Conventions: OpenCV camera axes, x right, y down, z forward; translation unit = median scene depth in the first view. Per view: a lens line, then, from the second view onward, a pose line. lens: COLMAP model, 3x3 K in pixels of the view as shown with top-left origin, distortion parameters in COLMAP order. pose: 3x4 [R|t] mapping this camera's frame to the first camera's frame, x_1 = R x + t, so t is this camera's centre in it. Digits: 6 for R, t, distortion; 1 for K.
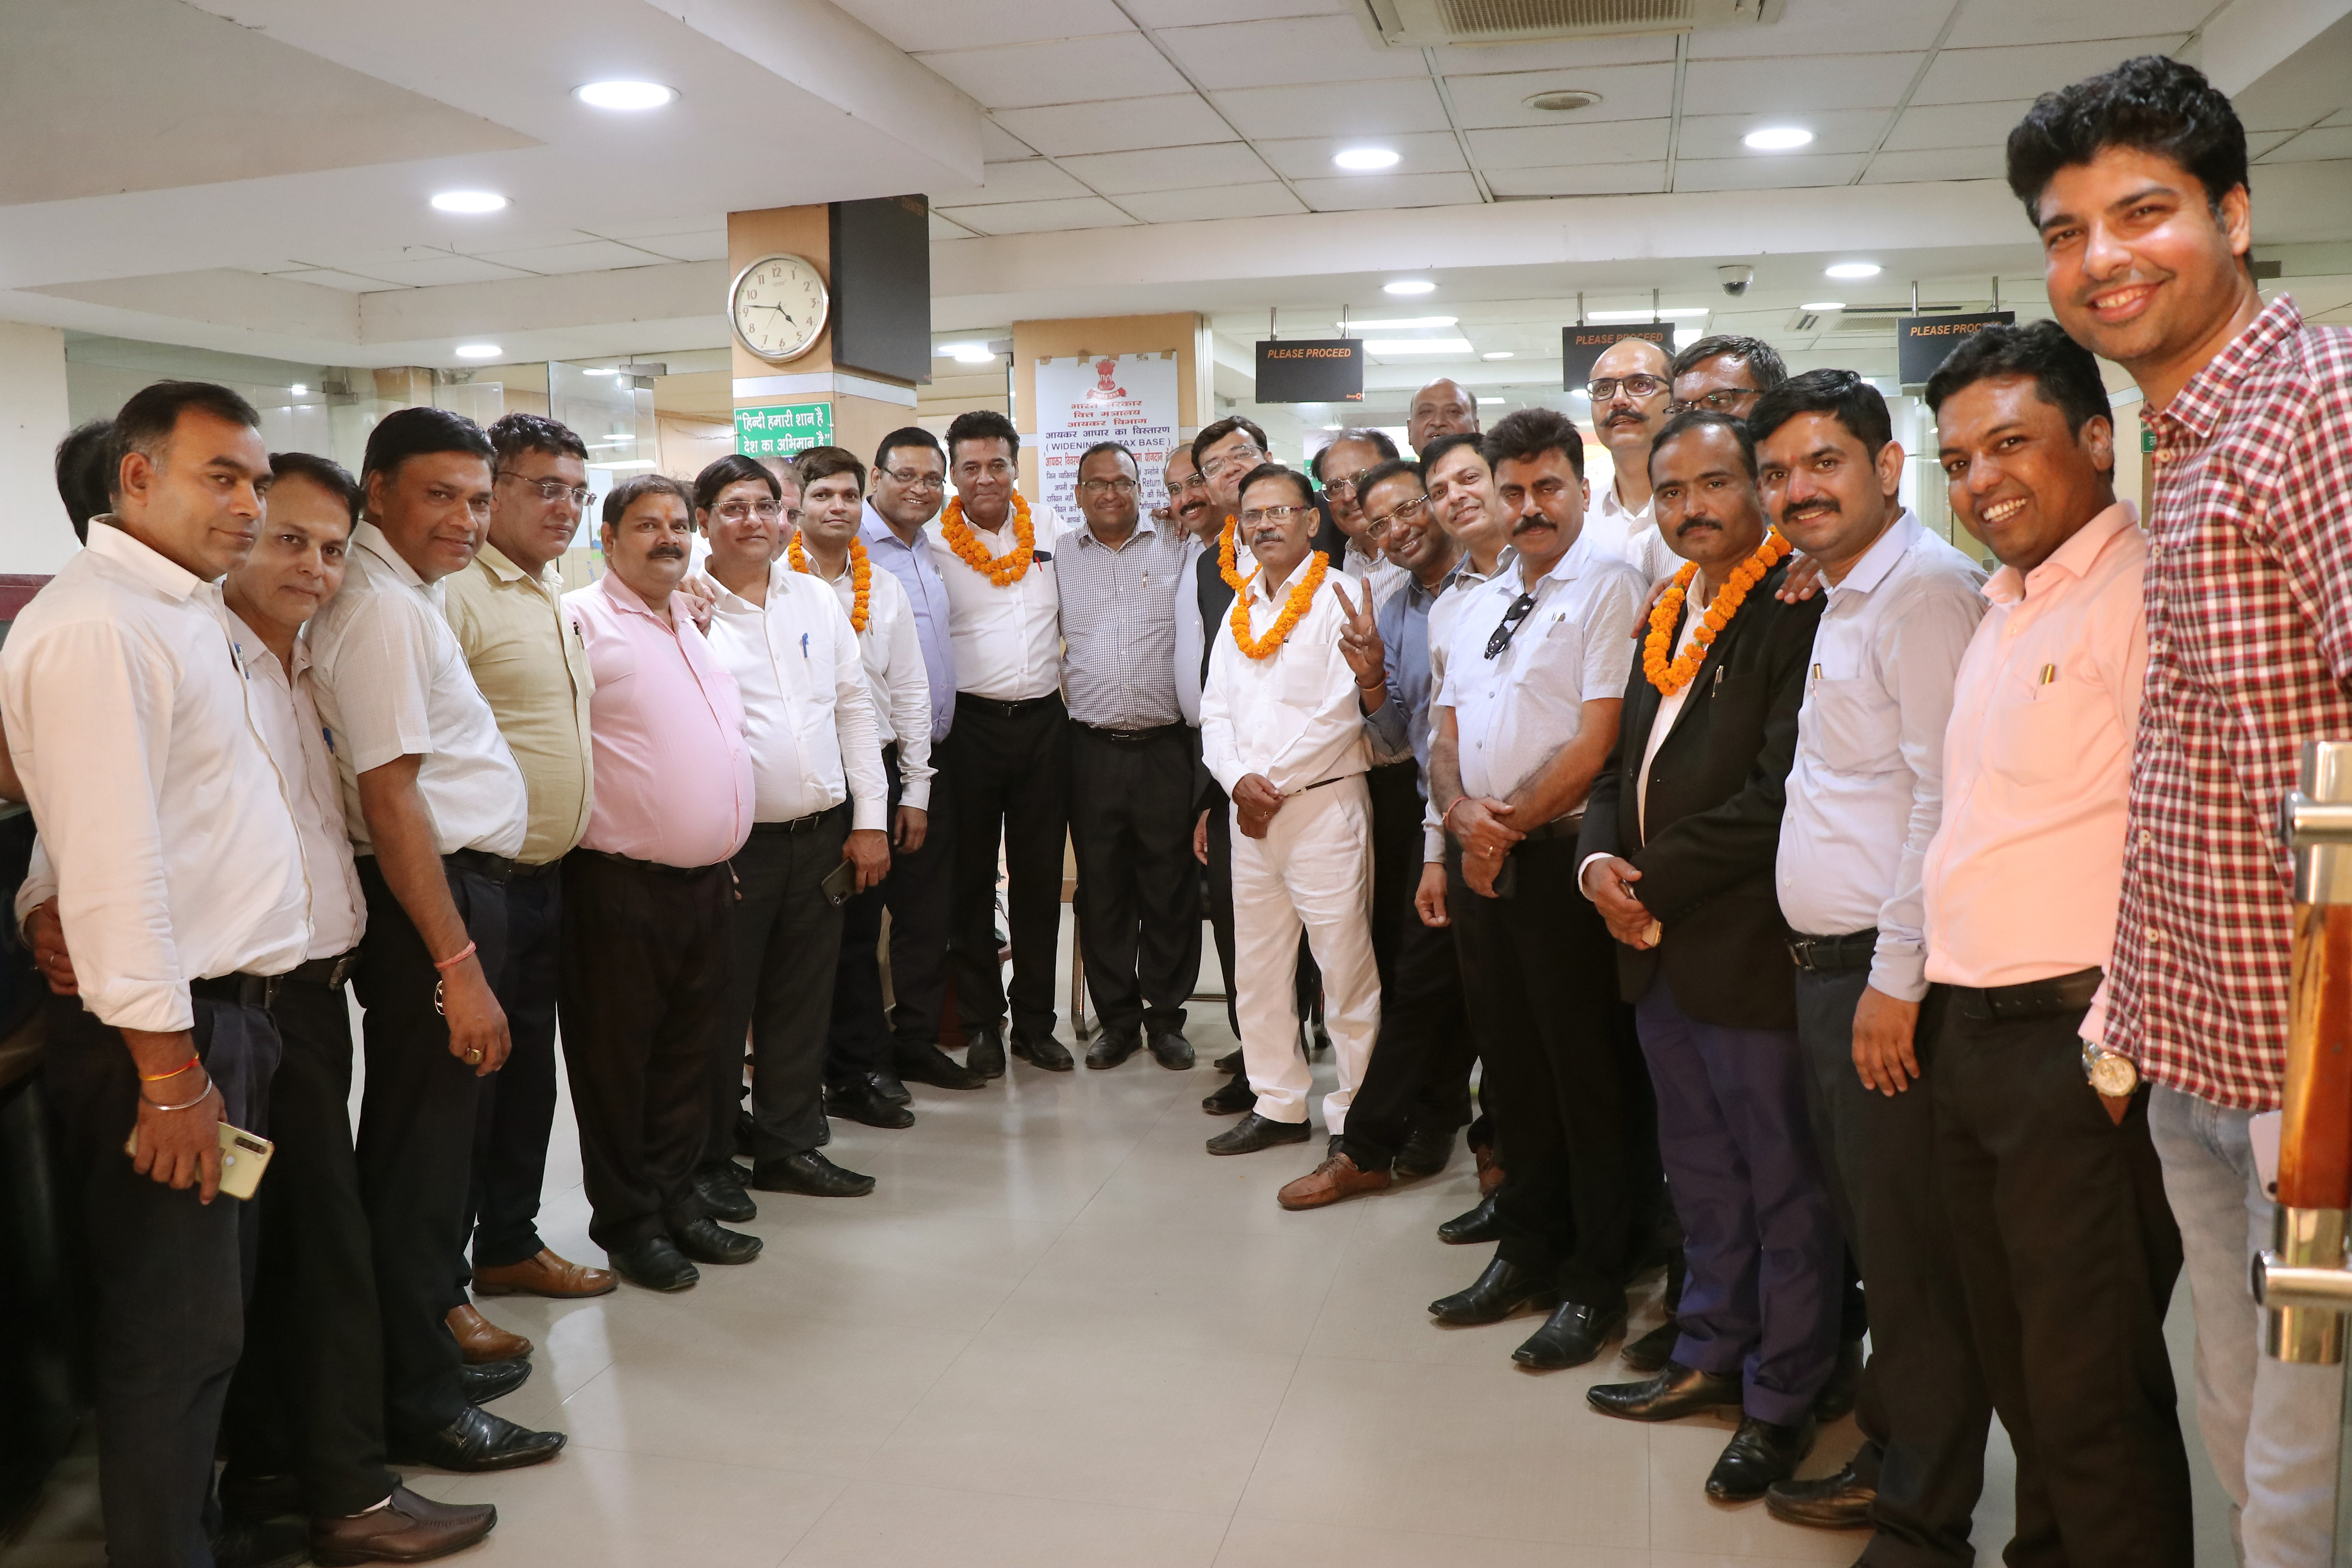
lens RADIAL K [[1966.6, 0, 1155.4], [0, 1966.6, 832.7], [0, 0, 1]] dist [-0.188567, 0.151797]
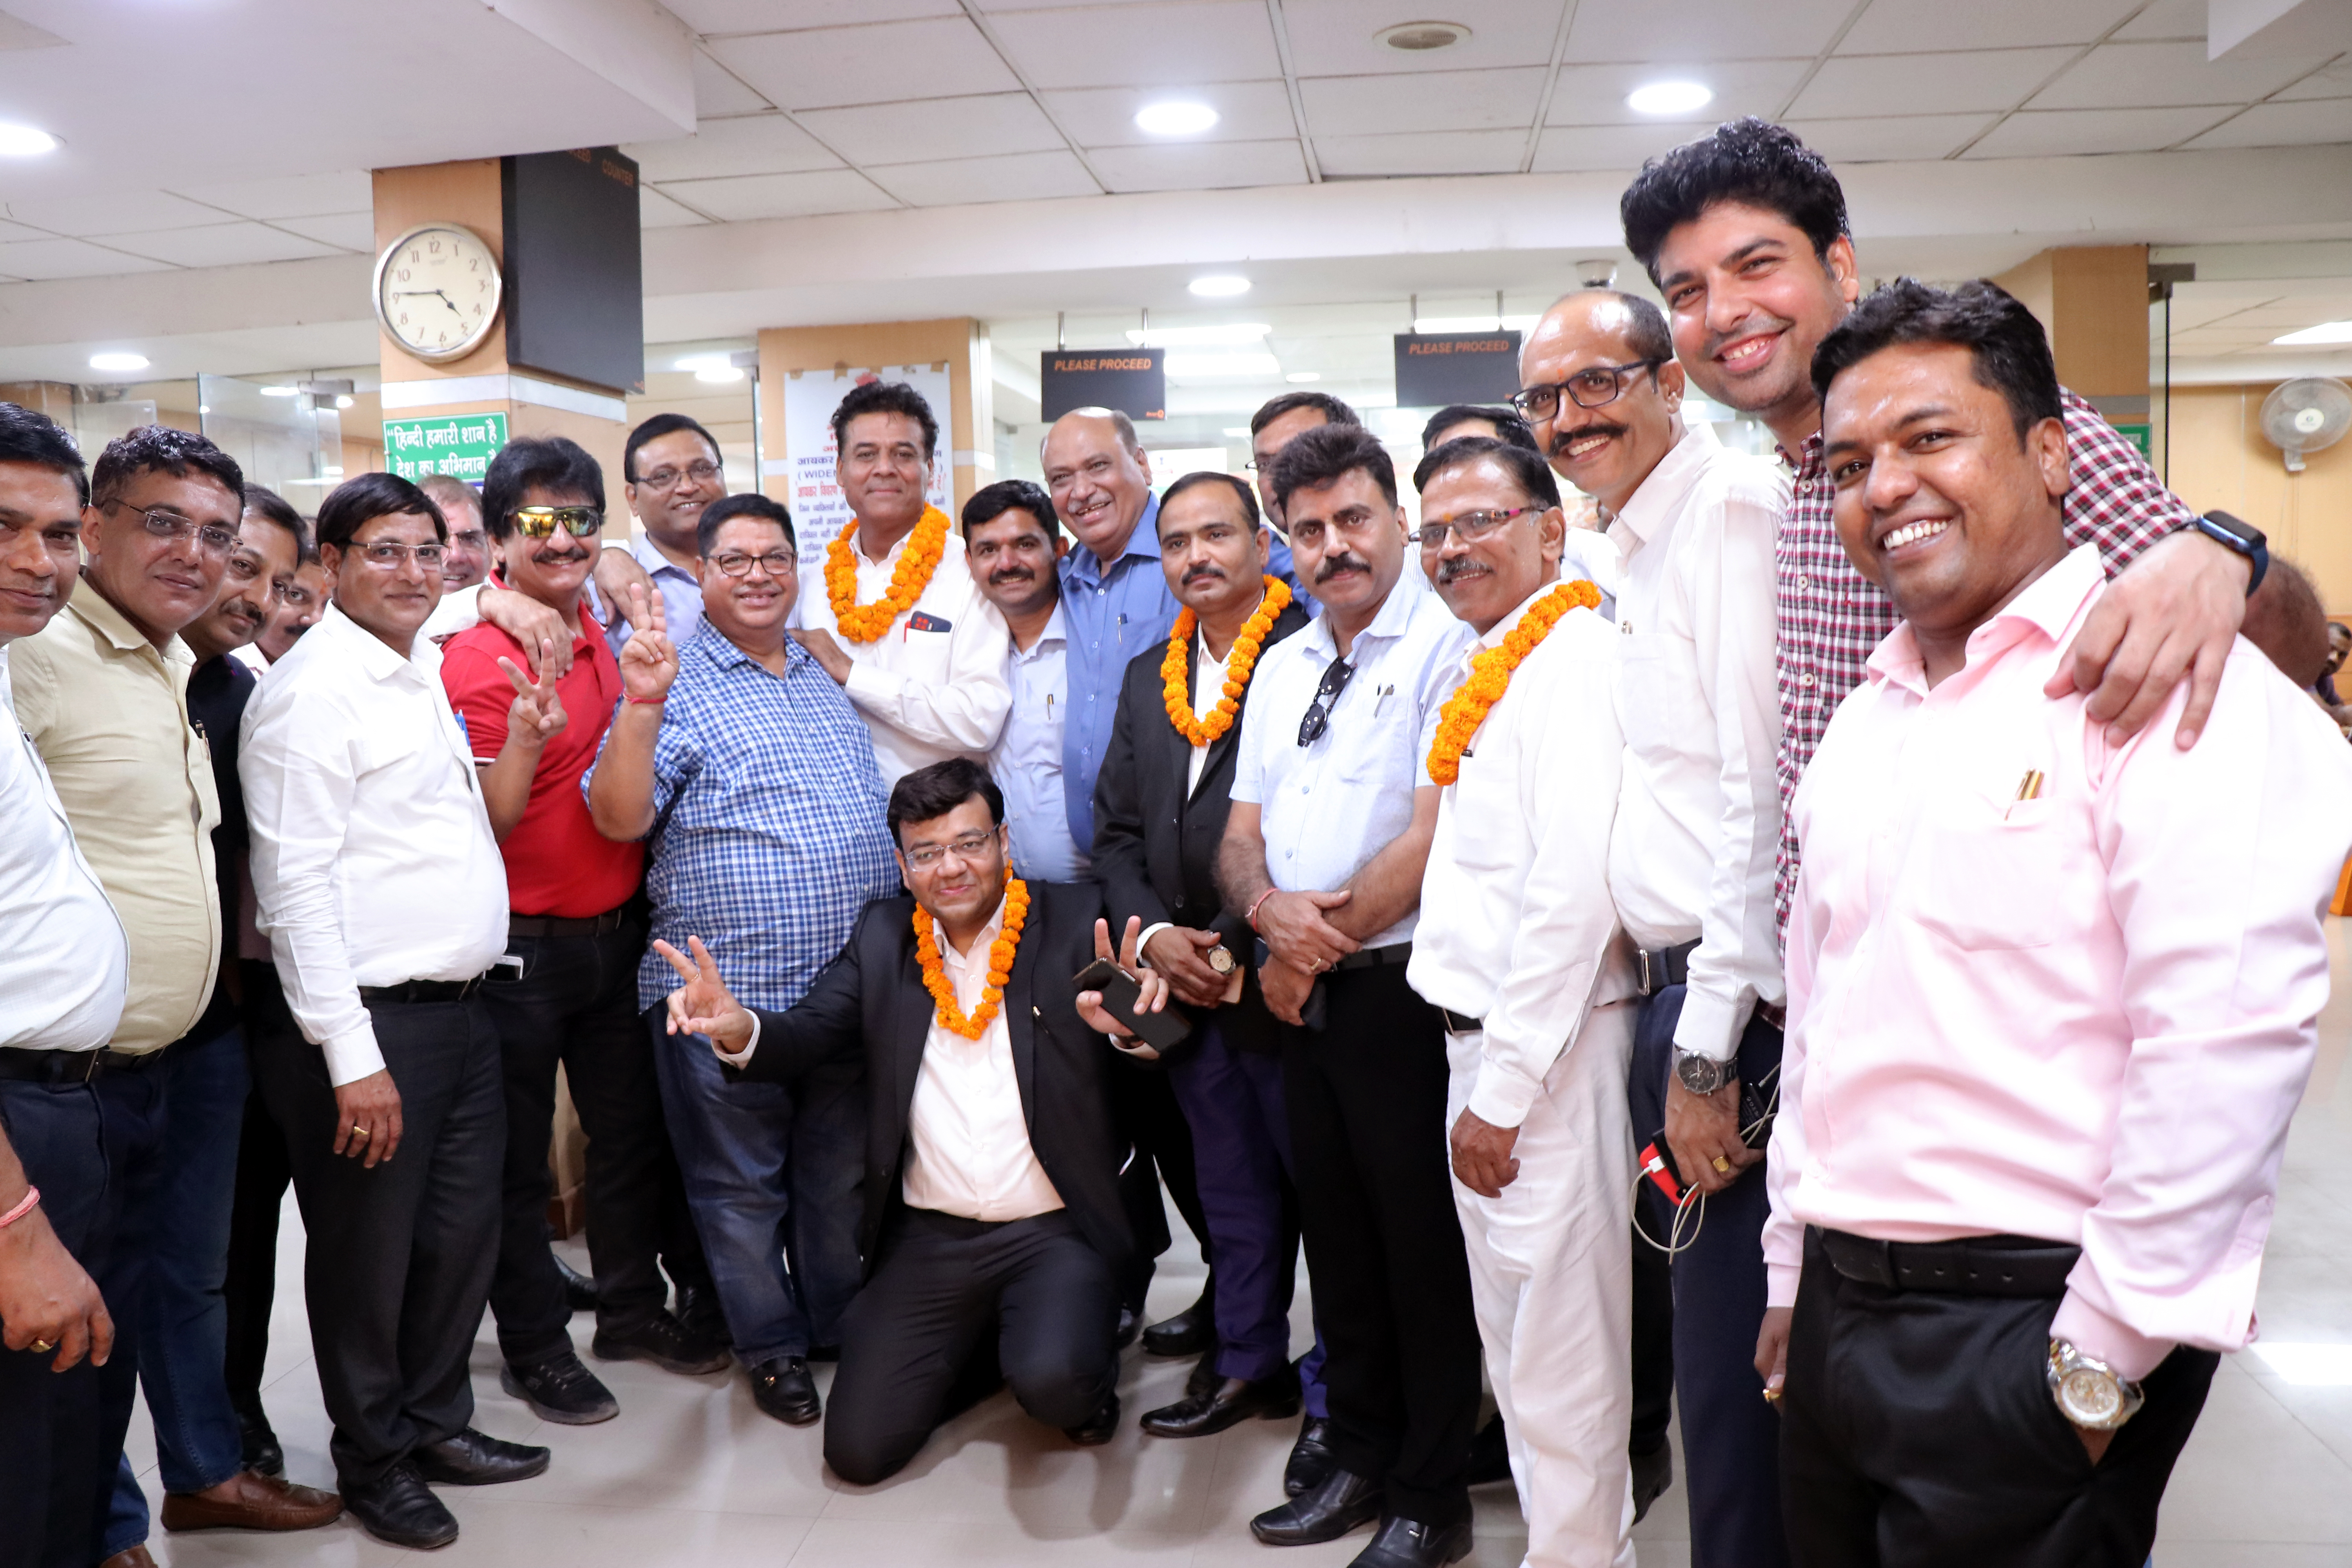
lens RADIAL K [[1966.6, 0, 1183.7], [0, 1966.6, 794.7], [0, 0, 1]] dist [-0.188567, 0.151797]
pose [[0.992562, -0.017052, 0.120537, 0.007769], [0.021757, 0.999047, -0.037830, -0.025568], [-0.119777, 0.040172, 0.991988, 0.163758]]
